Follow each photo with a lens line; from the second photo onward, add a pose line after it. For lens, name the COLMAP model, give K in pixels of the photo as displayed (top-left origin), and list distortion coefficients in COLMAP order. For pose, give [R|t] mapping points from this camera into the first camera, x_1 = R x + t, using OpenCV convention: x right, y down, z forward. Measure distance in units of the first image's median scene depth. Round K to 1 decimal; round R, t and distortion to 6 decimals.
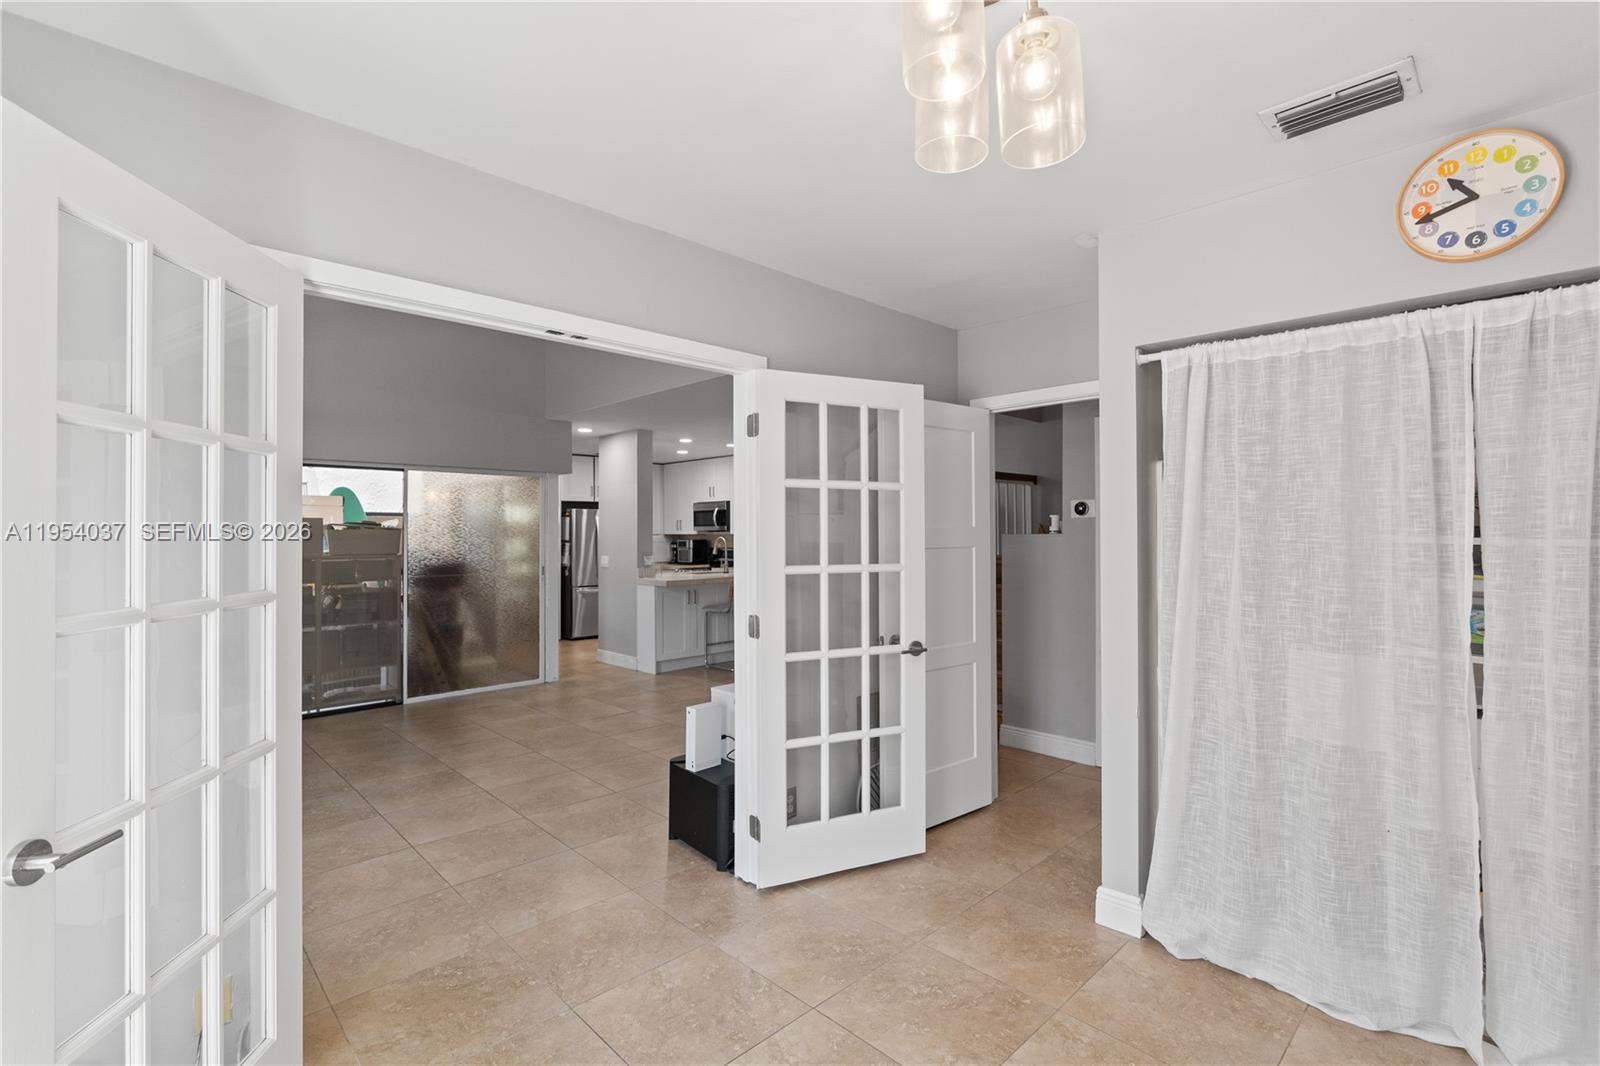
lens RADIAL K [[725.7, 0, 802.3], [0, 725.7, 525.9], [0, 0, 1]] dist [-0.013688, 0.005079]
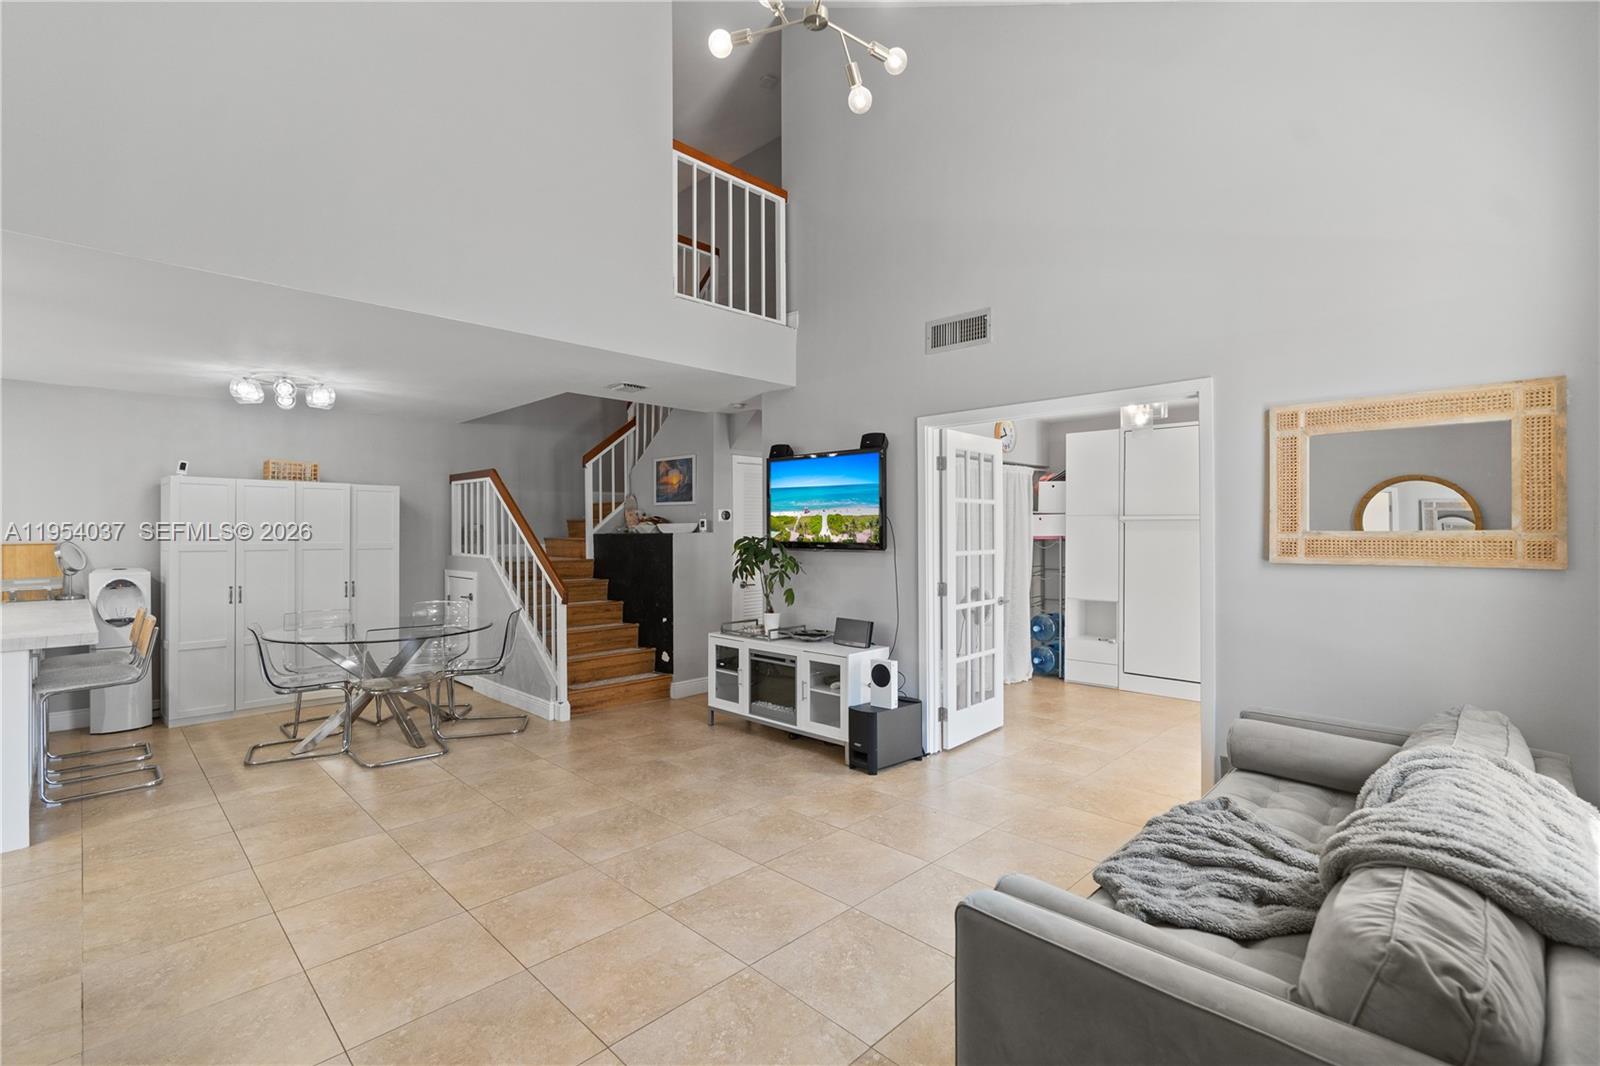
lens RADIAL K [[725.7, 0, 805.1], [0, 725.7, 524.5], [0, 0, 1]] dist [-0.013688, 0.005079]
pose [[-0.016211, 0.010135, 0.999817, -0.529199], [-0.005806, 0.999931, -0.010230, 0.004739], [-0.999852, -0.005971, -0.016151, 0.421421]]
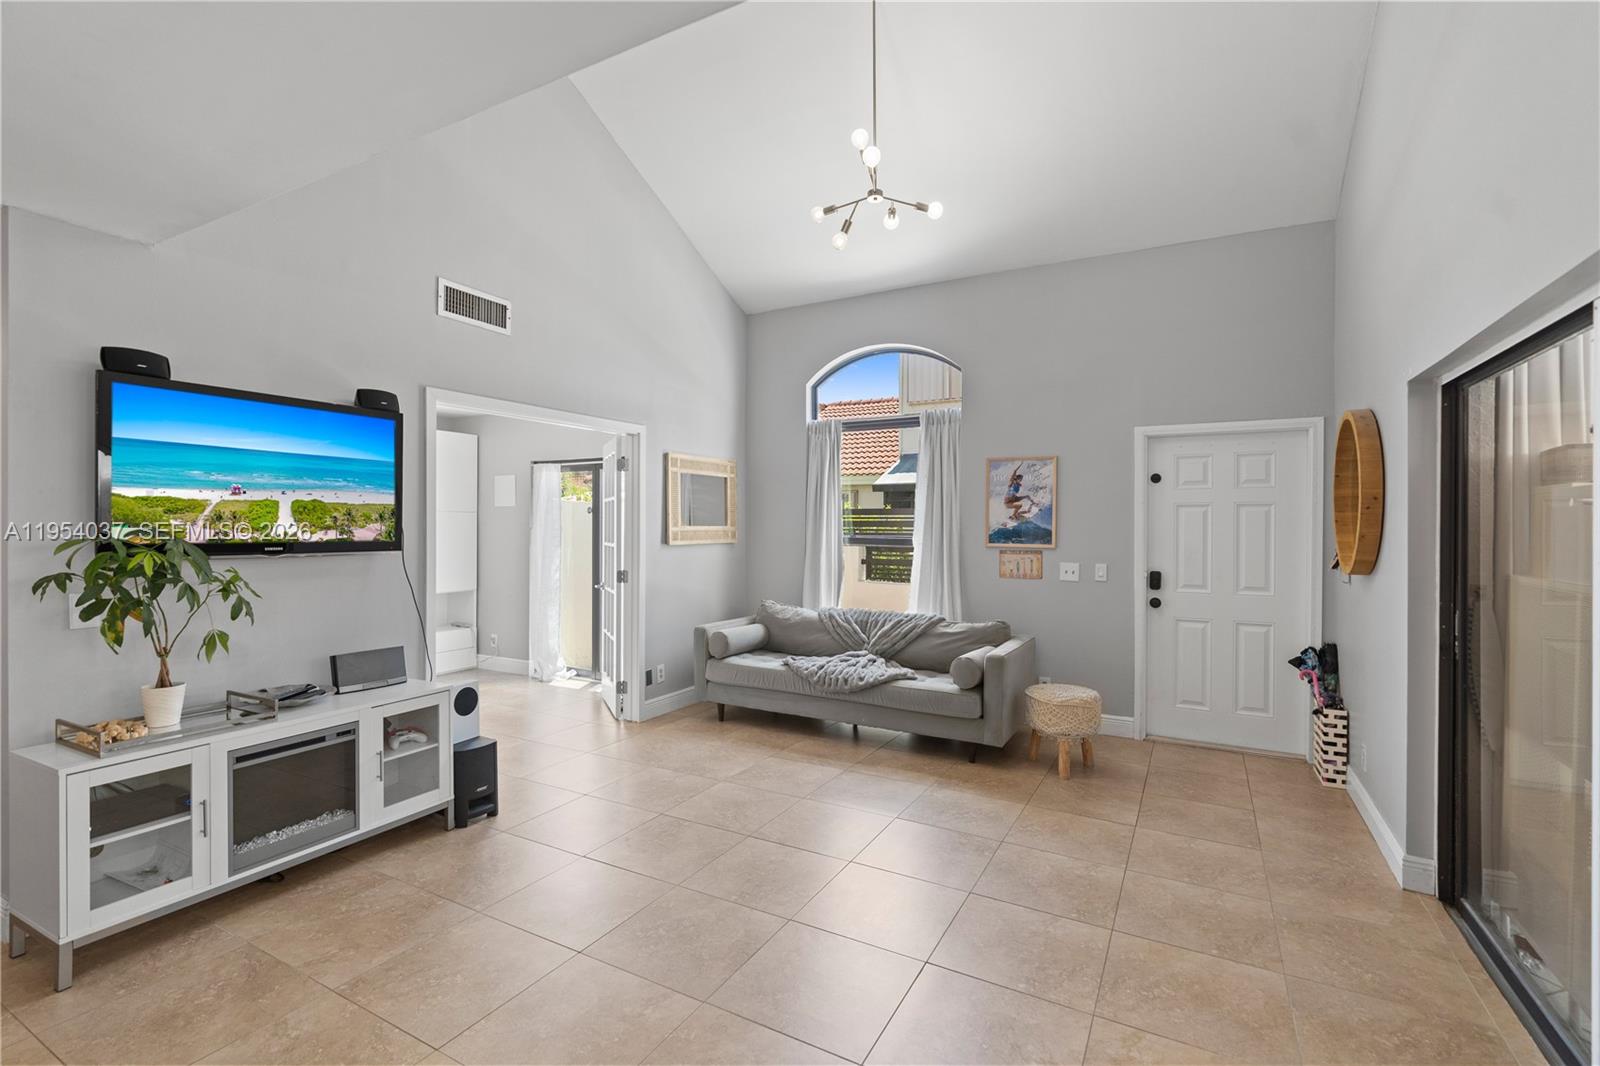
lens RADIAL K [[725.7, 0, 795.5], [0, 725.7, 528.4], [0, 0, 1]] dist [-0.013688, 0.005079]
pose [[-0.959359, 0.001052, -0.282187, -0.111148], [0.002096, 0.999992, -0.003396, 0.007000], [0.282181, -0.003849, -0.959353, 0.790143]]
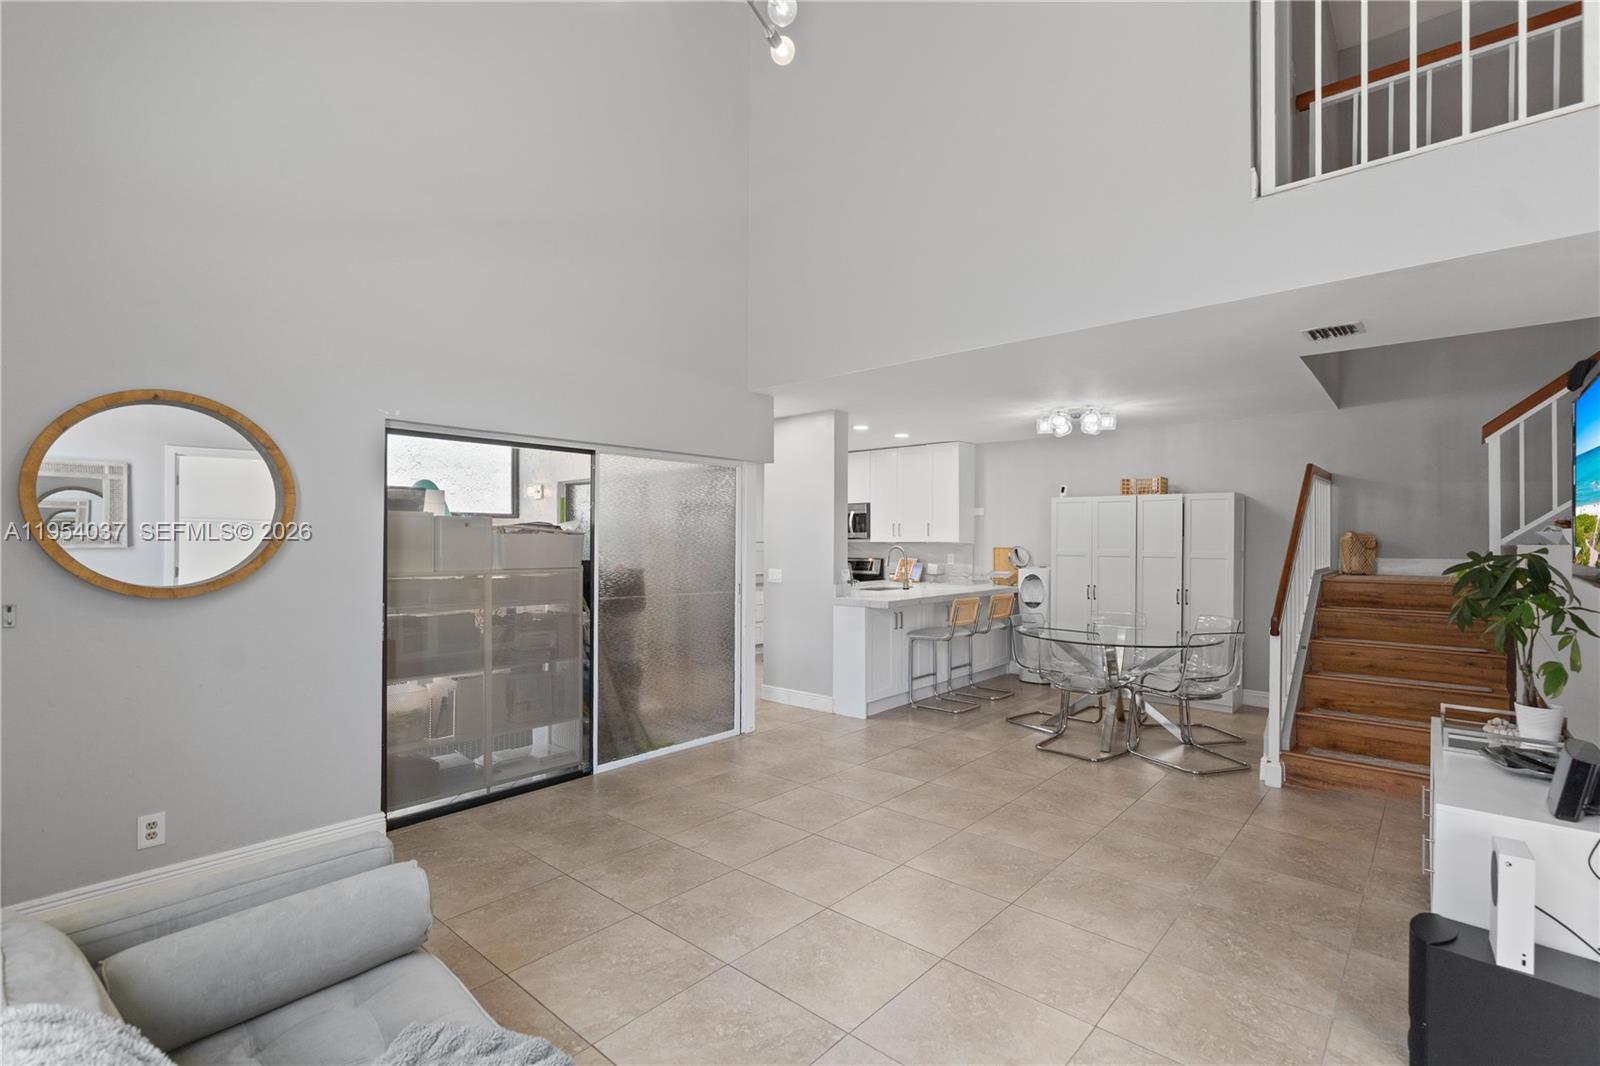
lens RADIAL K [[725.7, 0, 800.3], [0, 725.7, 539.6], [0, 0, 1]] dist [-0.013688, 0.005079]
pose [[0.997878, 0.003857, 0.064990, -0.261424], [-0.004406, 0.999956, 0.008303, 0.001877], [-0.064955, -0.008572, 0.997851, 0.172578]]
